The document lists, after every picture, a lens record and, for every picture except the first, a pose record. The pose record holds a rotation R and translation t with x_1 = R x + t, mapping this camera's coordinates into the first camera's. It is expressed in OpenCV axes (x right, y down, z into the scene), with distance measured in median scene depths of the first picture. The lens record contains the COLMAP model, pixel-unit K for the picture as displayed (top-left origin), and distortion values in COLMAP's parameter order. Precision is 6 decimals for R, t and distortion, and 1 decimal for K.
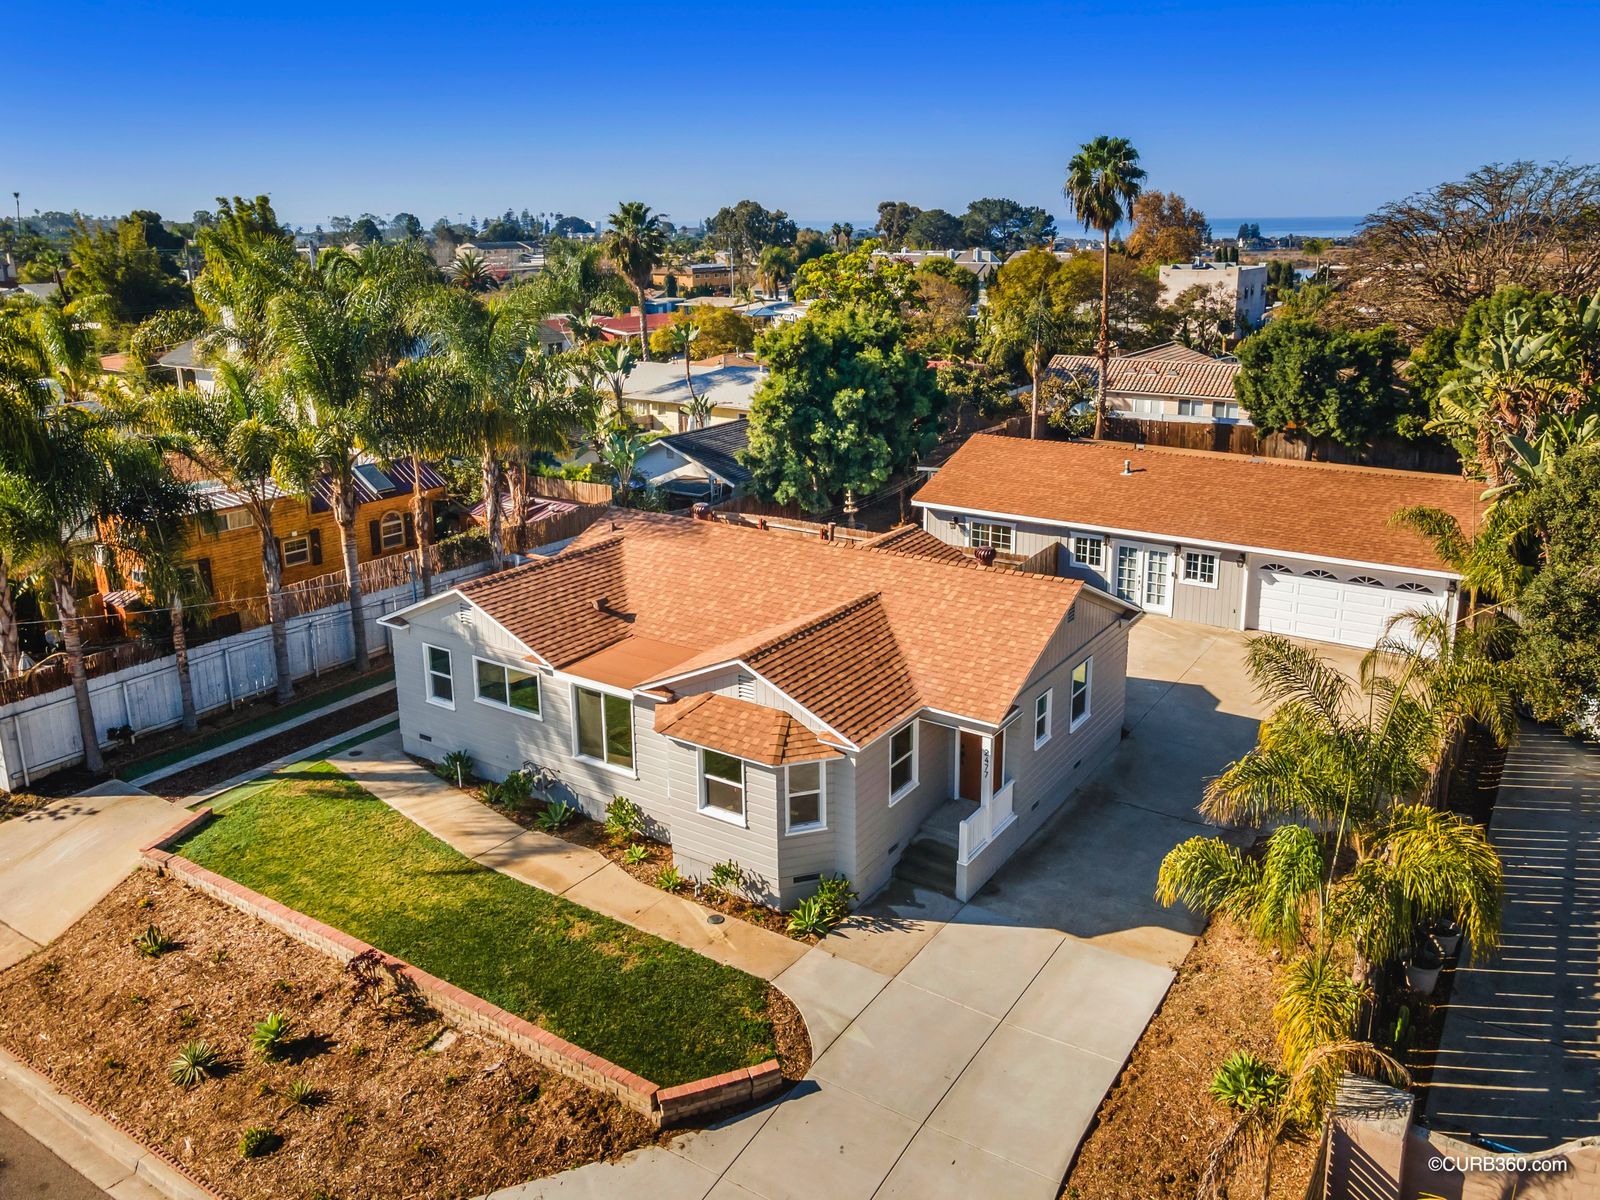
lens RADIAL K [[1200.0, 0, 823.8], [0, 1200.0, 504.4], [0, 0, 1]] dist [0.032283, 0.008562]
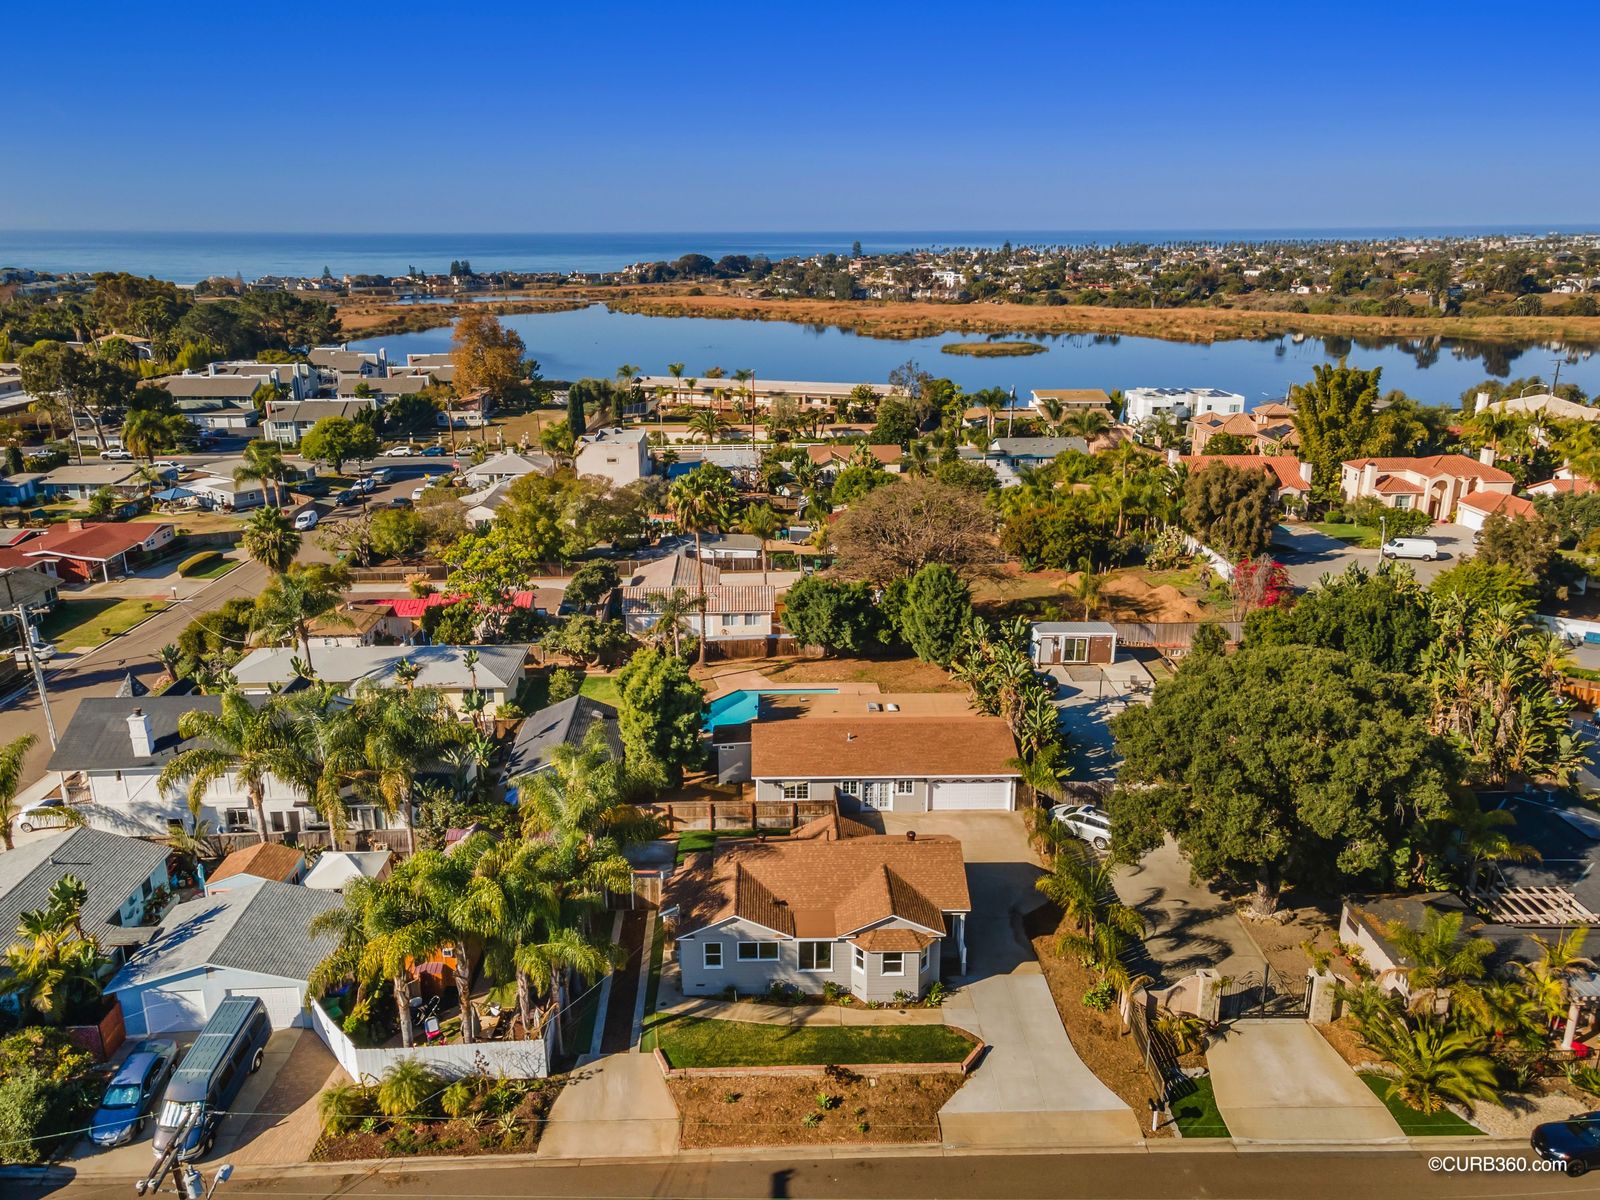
lens RADIAL K [[1216.4, 0, 771.7], [0, 1216.4, 596.5], [0, 0, 1]] dist [0.026901, 0.005948]
pose [[0.830678, -0.161823, 0.532717, -1.331277], [0.132240, 0.986793, 0.093553, -0.701351], [-0.540820, -0.007266, 0.841107, -0.908231]]
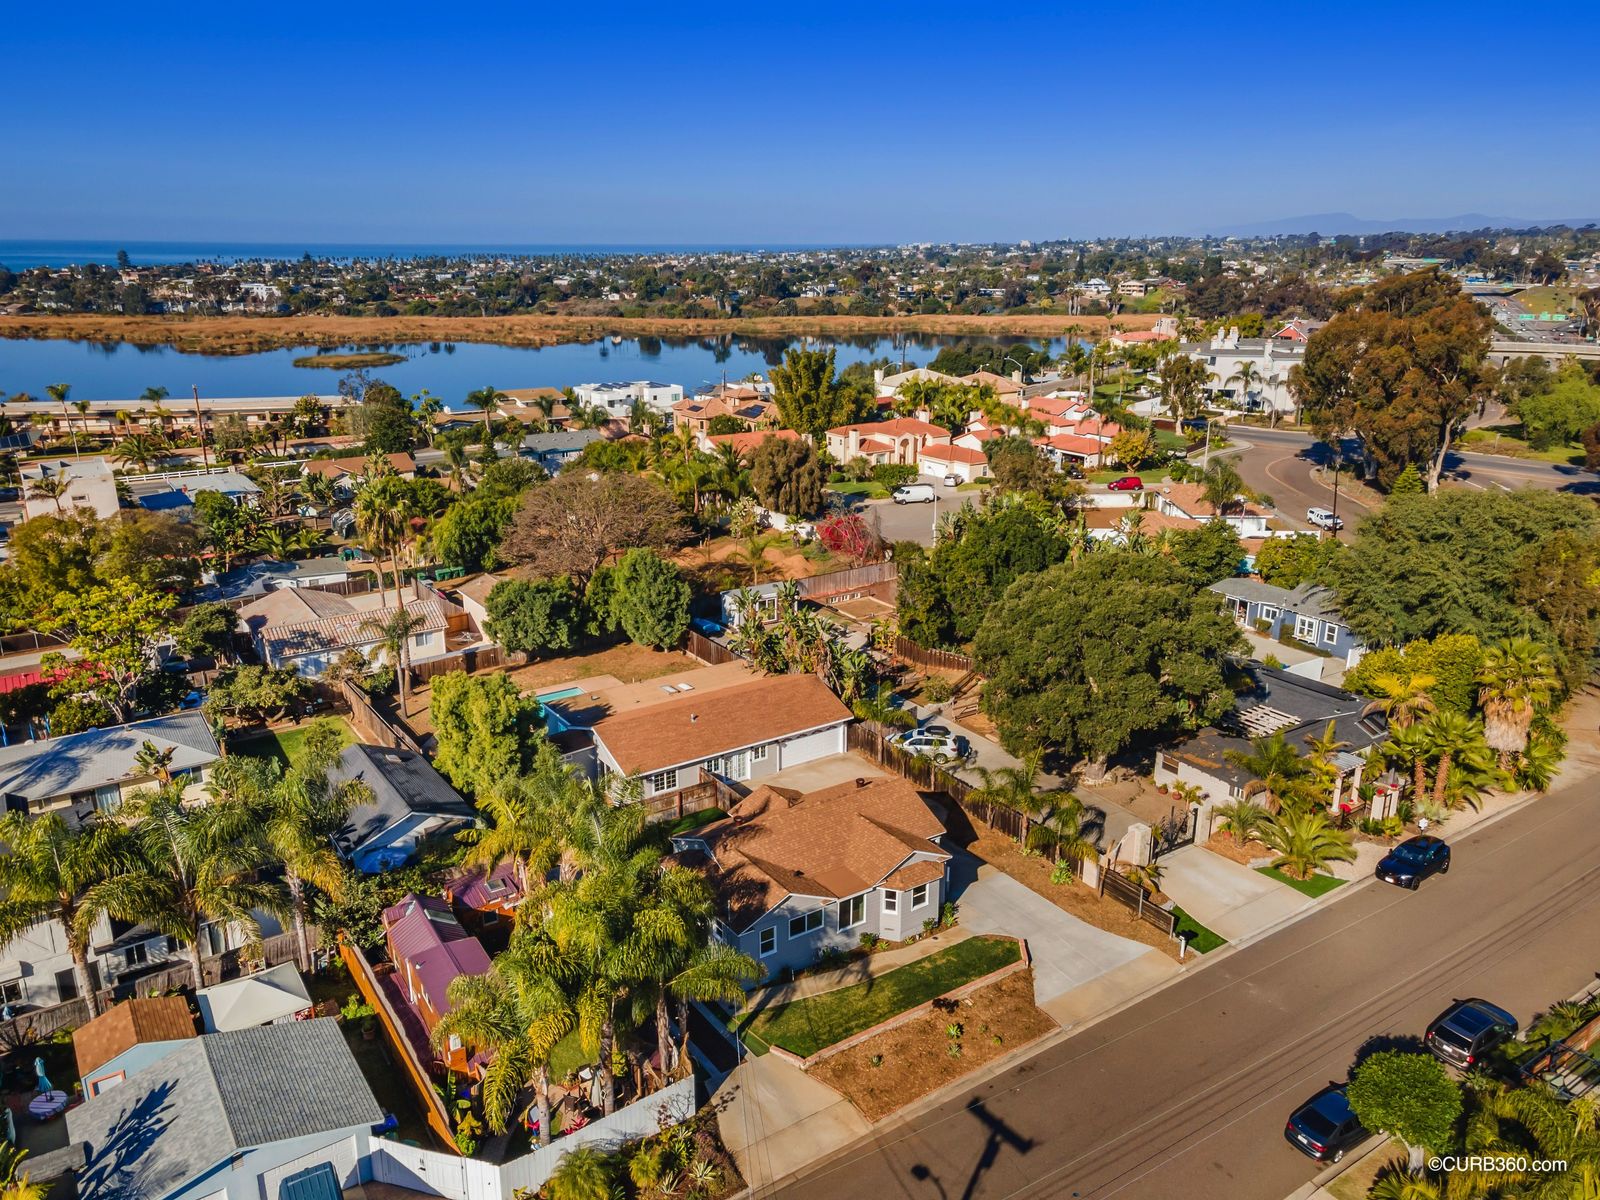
lens RADIAL K [[1178.9, 0, 783.7], [0, 1178.9, 605.2], [0, 0, 1]] dist [0.032694, 0.011486]
pose [[0.398219, -0.268012, 0.877264, -2.021044], [0.214457, 0.957061, 0.195042, -0.839204], [-0.891869, 0.110466, 0.438597, 0.012416]]
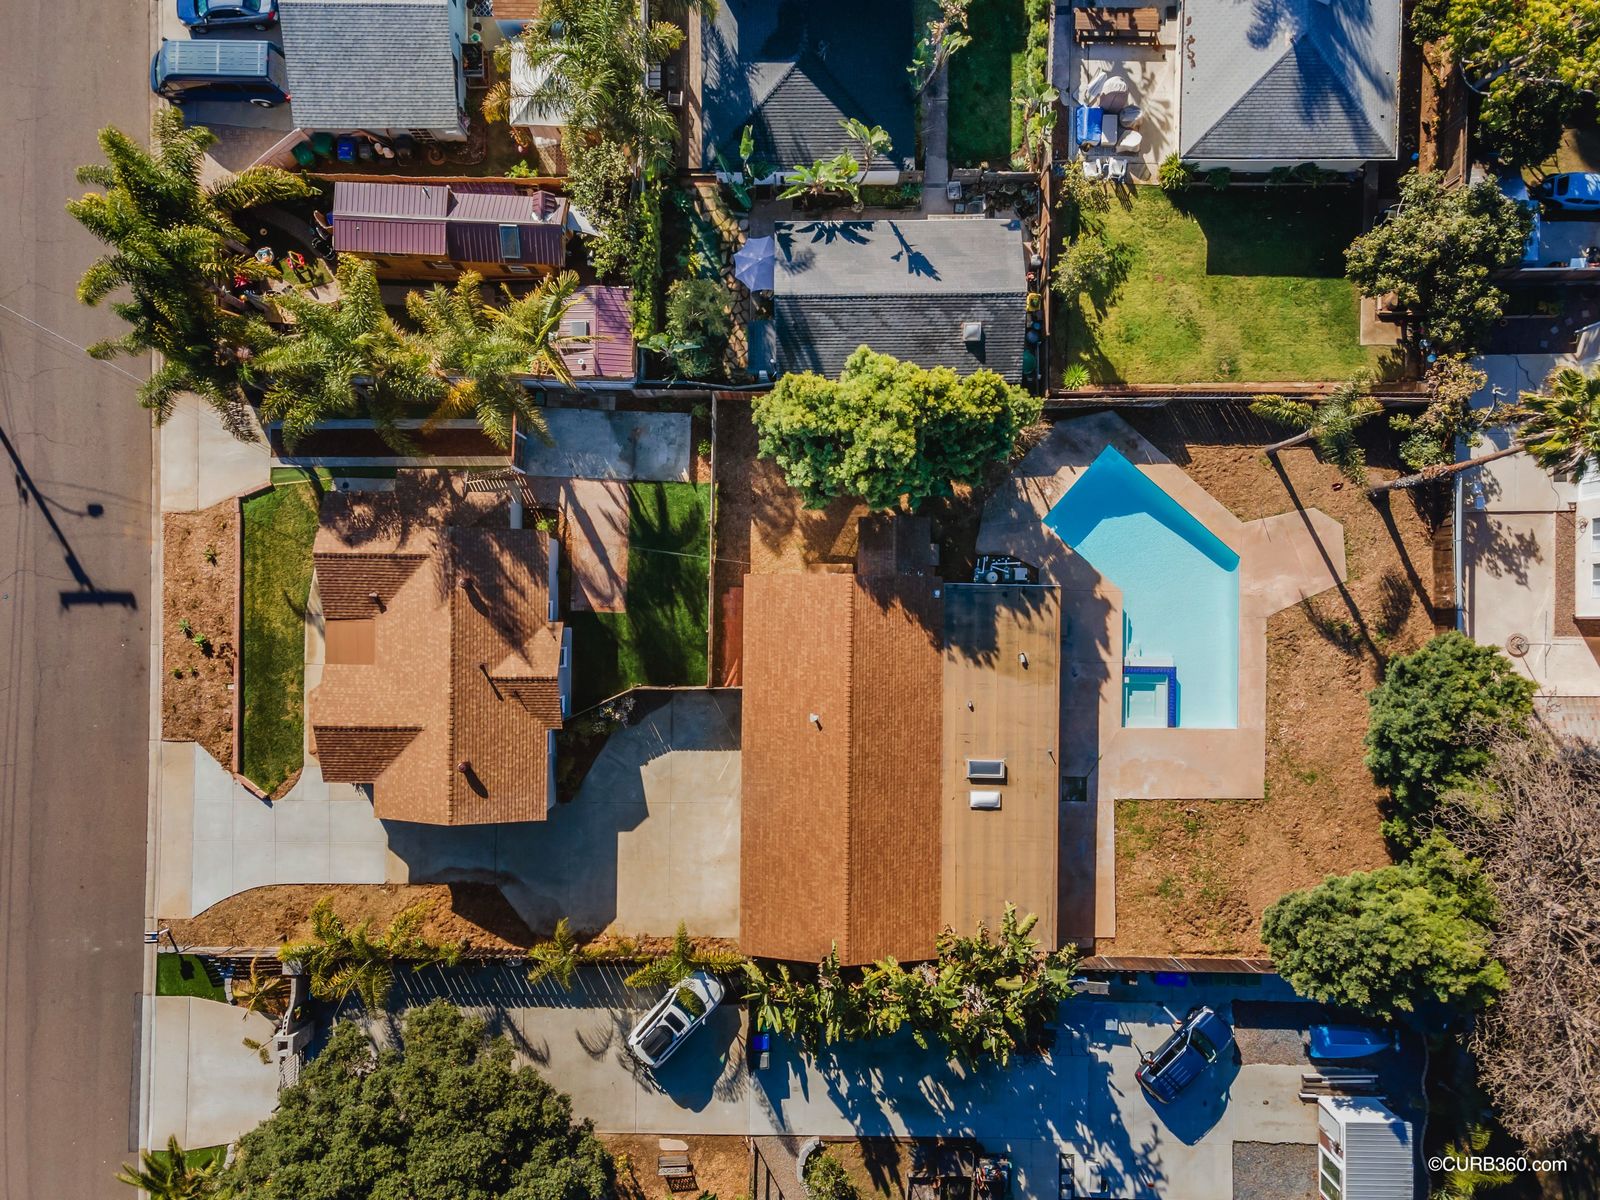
lens RADIAL K [[1155.7, 0, 770.9], [0, 1155.7, 597.8], [0, 0, 1]] dist [0.022384, 0.002397]
pose [[0.541400, 0.840751, -0.004834, 0.176176], [-0.210425, 0.141065, 0.967379, -1.938326], [0.814007, -0.522722, 0.253287, 1.070374]]
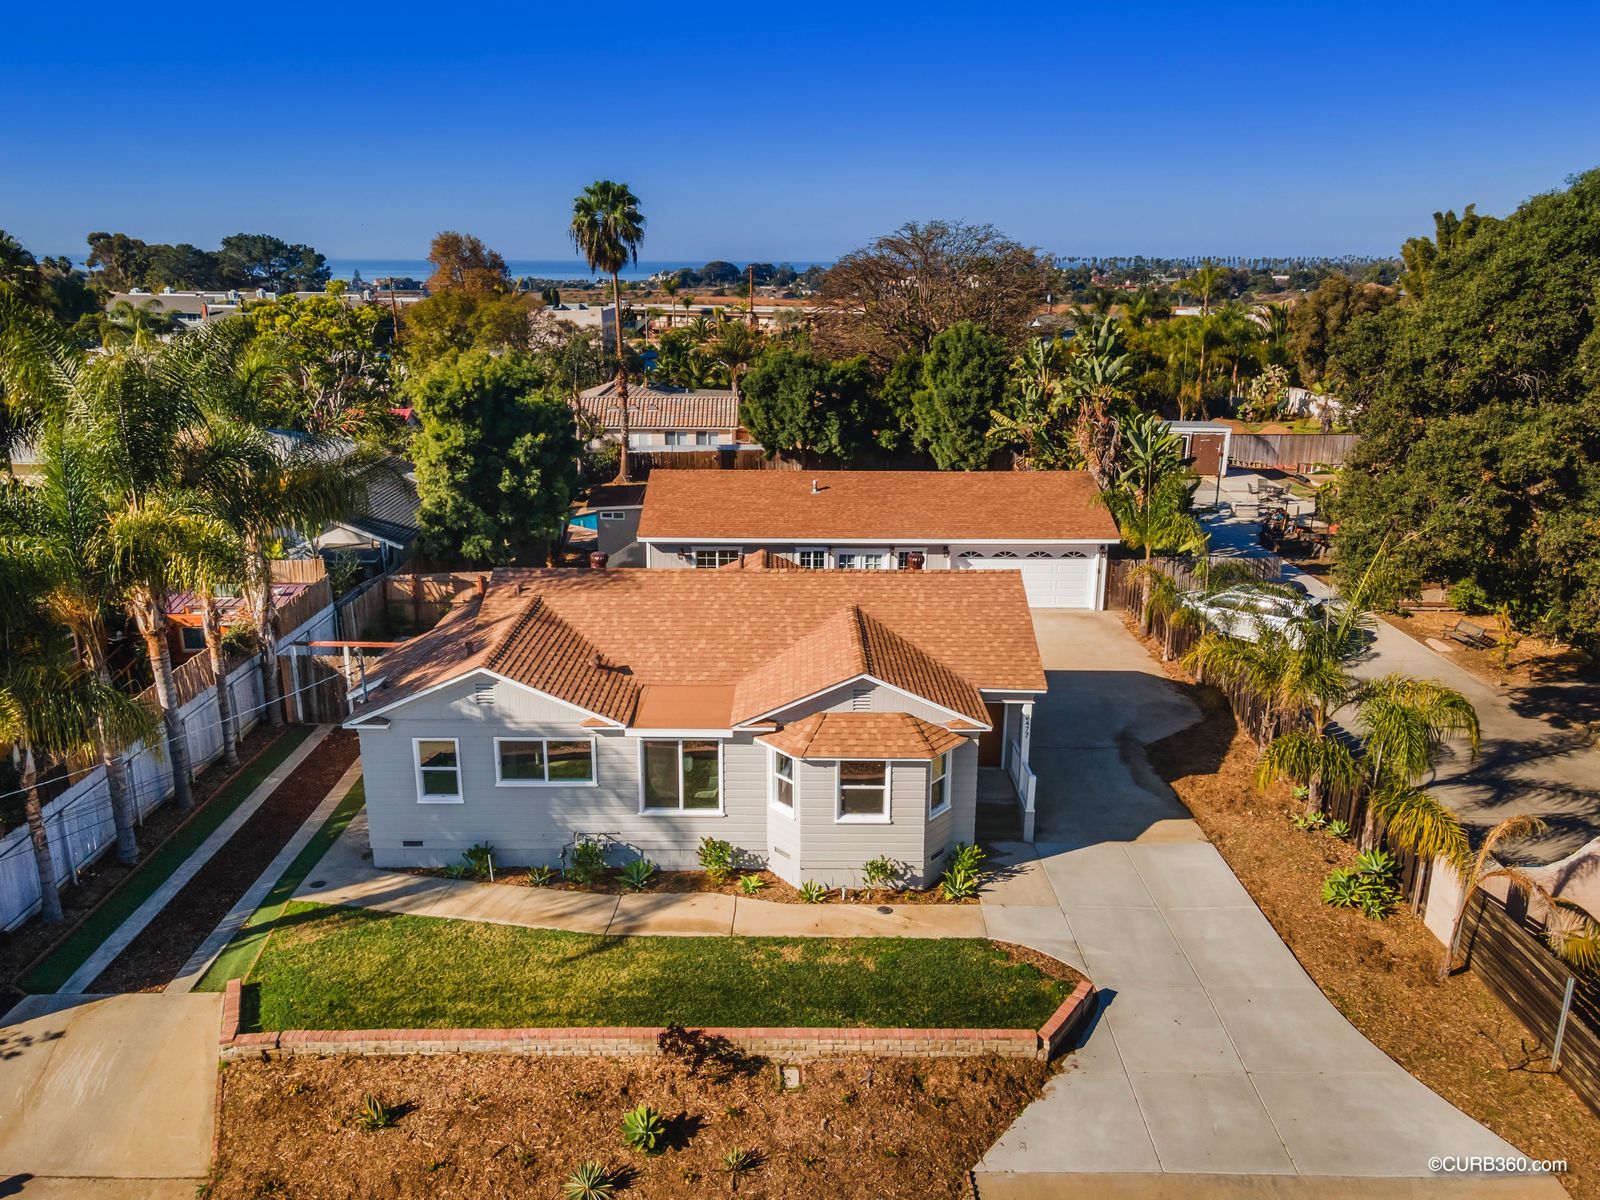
lens RADIAL K [[1178.9, 0, 783.7], [0, 1178.9, 605.2], [0, 0, 1]] dist [0.032694, 0.011486]
pose [[0.838314, -0.142073, 0.526350, -0.569467], [0.115547, 0.989816, 0.083142, -0.023859], [-0.532802, -0.008882, 0.846193, 0.119437]]
